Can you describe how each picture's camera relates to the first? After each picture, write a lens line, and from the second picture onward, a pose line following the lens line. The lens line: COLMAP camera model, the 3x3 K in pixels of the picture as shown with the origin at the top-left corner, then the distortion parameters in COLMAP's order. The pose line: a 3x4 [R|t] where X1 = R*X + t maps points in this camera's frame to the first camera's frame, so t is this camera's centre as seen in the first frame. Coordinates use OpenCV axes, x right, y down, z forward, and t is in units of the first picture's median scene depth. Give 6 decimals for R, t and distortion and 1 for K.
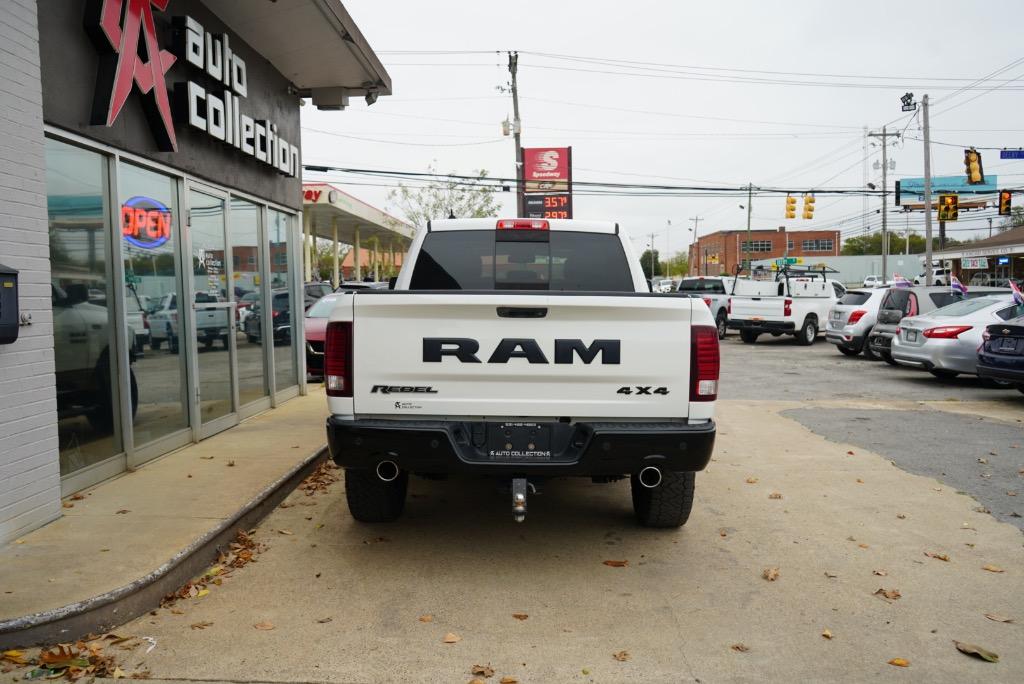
lens RADIAL K [[814.5, 0, 516.1], [0, 814.5, 341.2], [0, 0, 1]] dist [-0.027130, 0.023322]
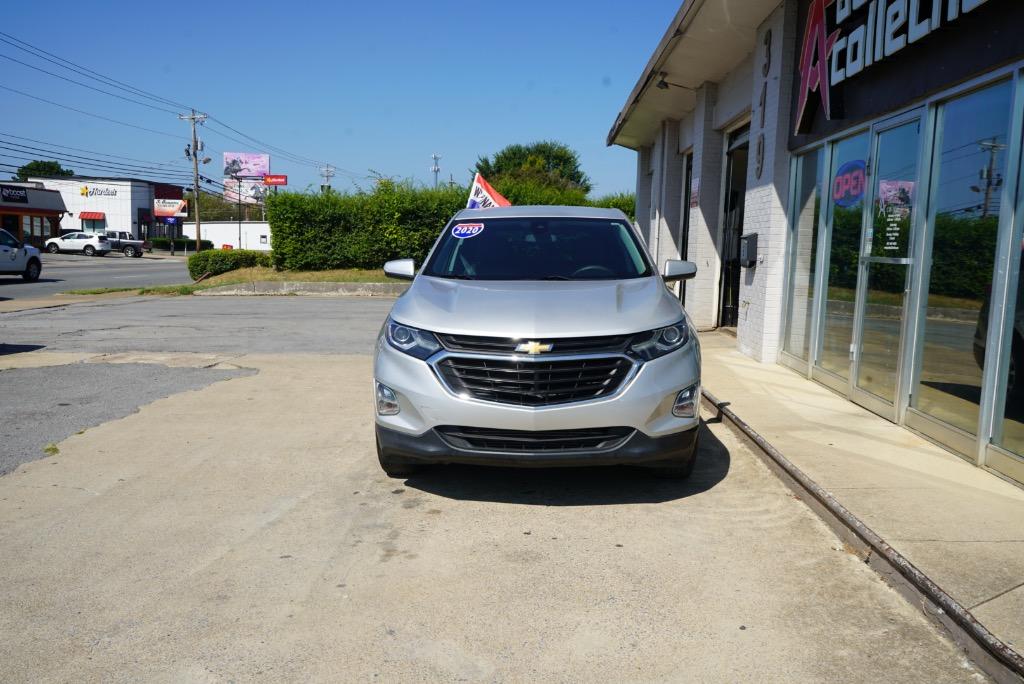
lens RADIAL K [[853.6, 0, 509.4], [0, 853.6, 334.6], [0, 0, 1]] dist [-0.003627, 0.006393]
pose [[-0.999377, -0.016983, 0.030928, -0.014223], [-0.011651, 0.986215, 0.165060, -0.099366], [-0.033305, 0.164597, -0.985798, 1.720291]]
